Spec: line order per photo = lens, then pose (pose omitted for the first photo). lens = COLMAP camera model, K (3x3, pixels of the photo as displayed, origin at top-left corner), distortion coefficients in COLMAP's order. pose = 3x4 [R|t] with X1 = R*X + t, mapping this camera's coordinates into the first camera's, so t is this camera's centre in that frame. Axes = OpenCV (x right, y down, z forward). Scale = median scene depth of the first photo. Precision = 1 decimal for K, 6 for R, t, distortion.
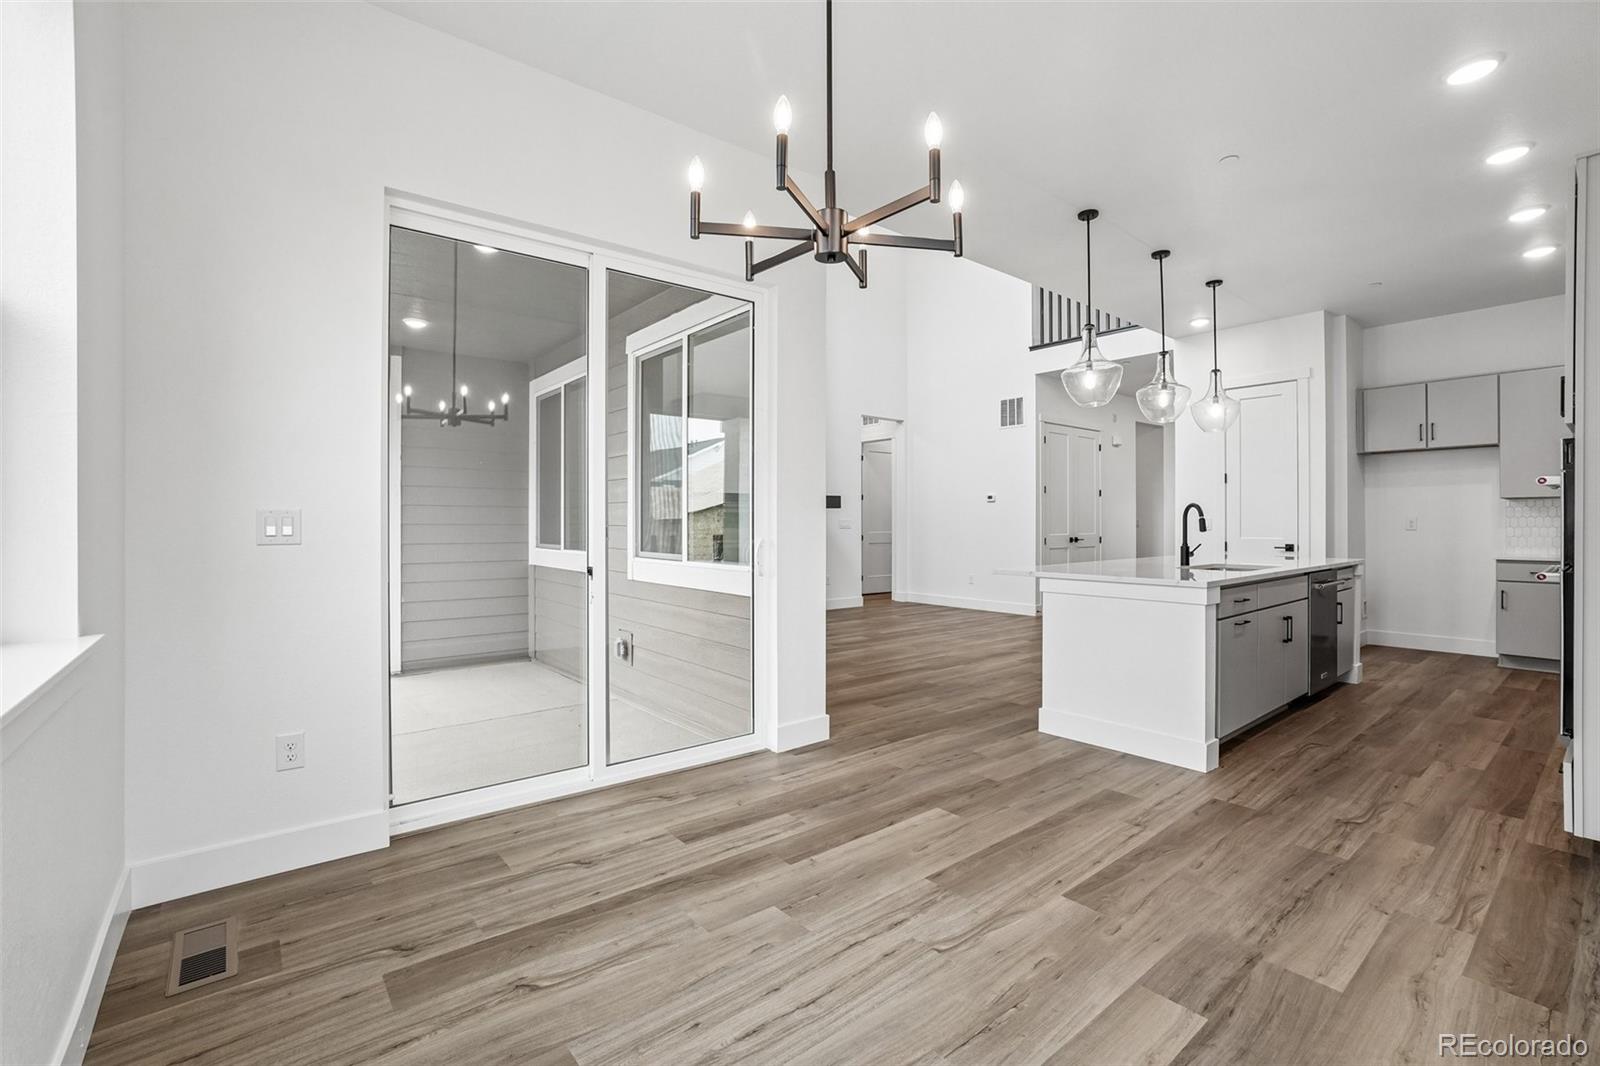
lens RADIAL K [[729.0, 0, 808.9], [0, 729.0, 518.0], [0, 0, 1]] dist [-0.037082, 0.021969]
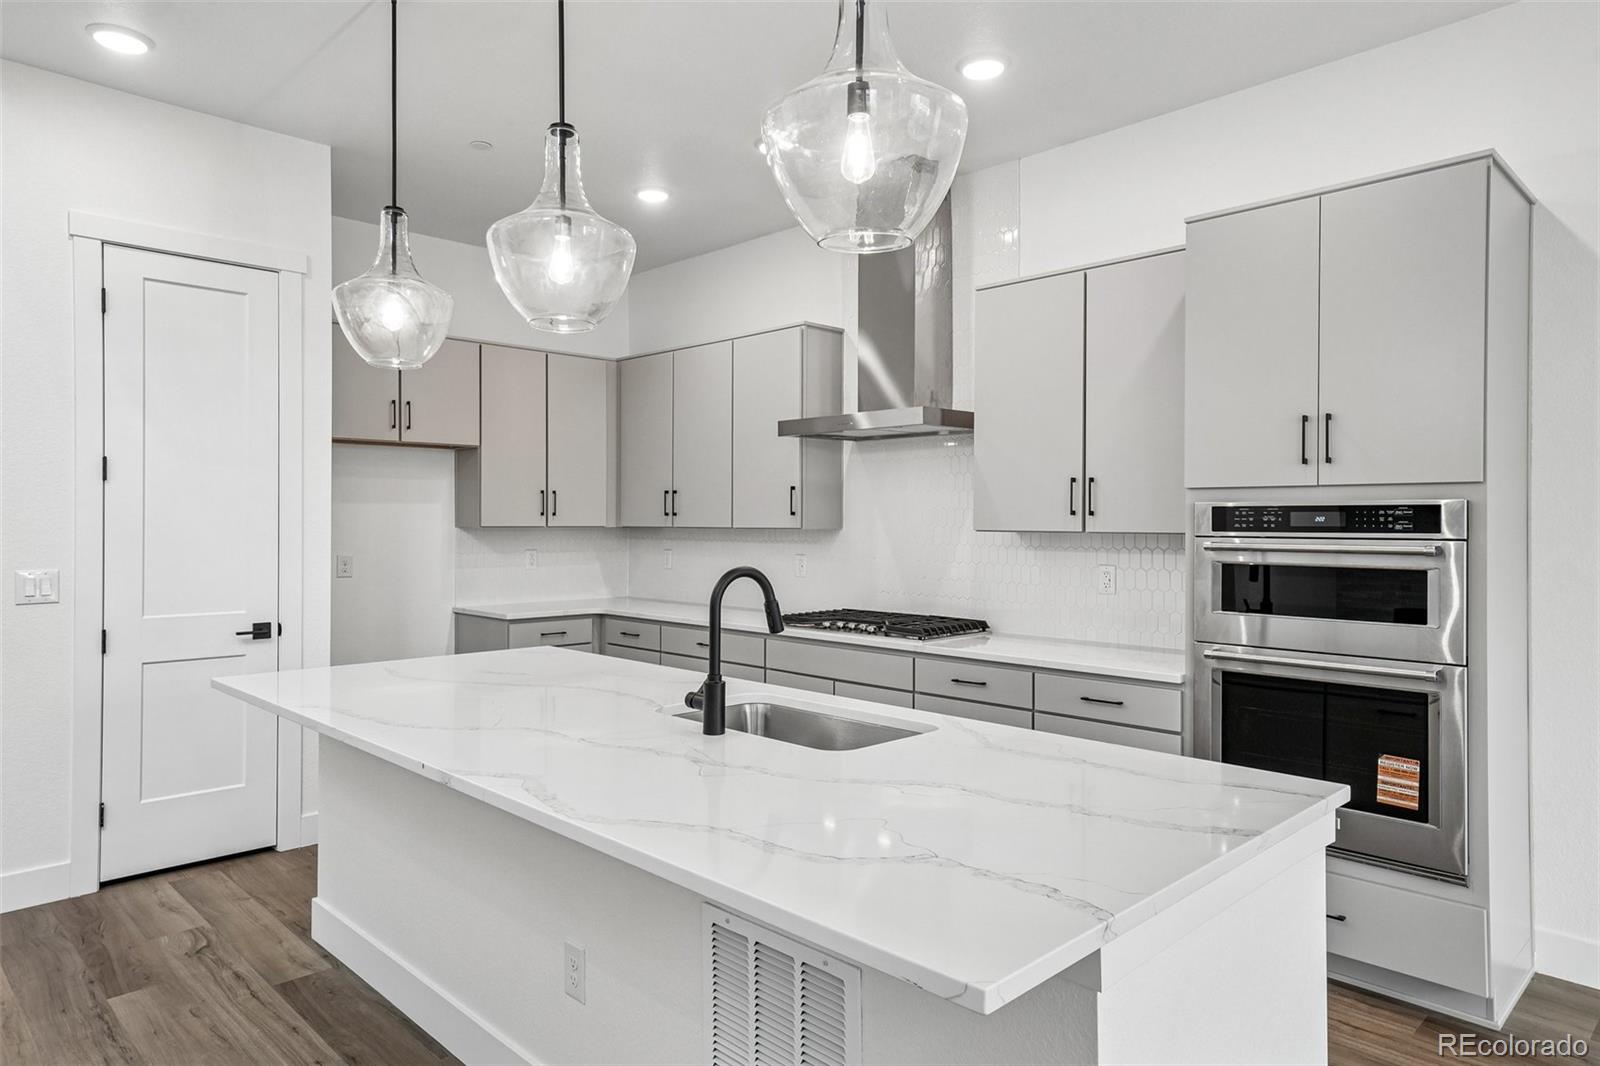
lens RADIAL K [[980.6, 0, 800.0], [0, 980.6, 533.0], [0, 0, 1]] dist [0.009751, 0.004245]
pose [[-0.077843, -0.008303, 0.996931, 0.015924], [-0.010274, 0.999919, 0.007526, -0.043720], [-0.996913, -0.009657, -0.077922, 1.045975]]
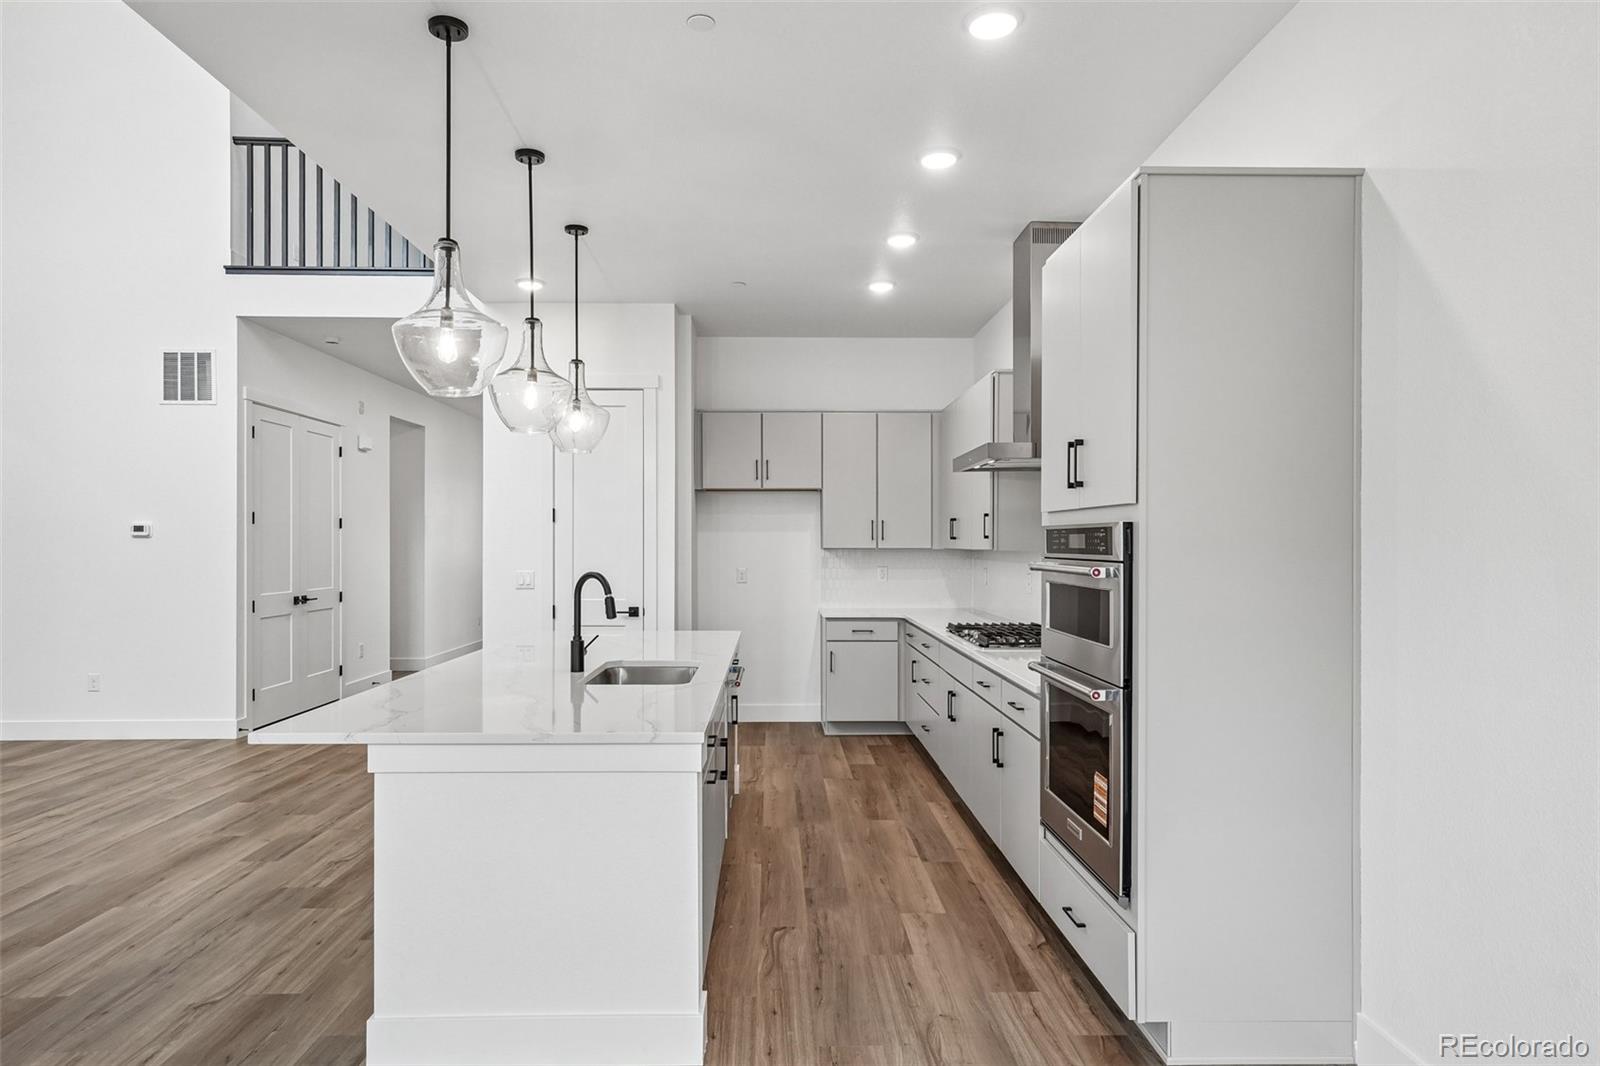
lens RADIAL K [[946.7, 0, 811.1], [0, 946.7, 549.7], [0, 0, 1]] dist [0.005331, 0.002766]
pose [[0.618746, -0.001139, 0.785590, 0.008460], [-0.009360, 0.999917, 0.008822, -0.049889], [-0.785535, -0.012811, 0.618684, 0.359852]]
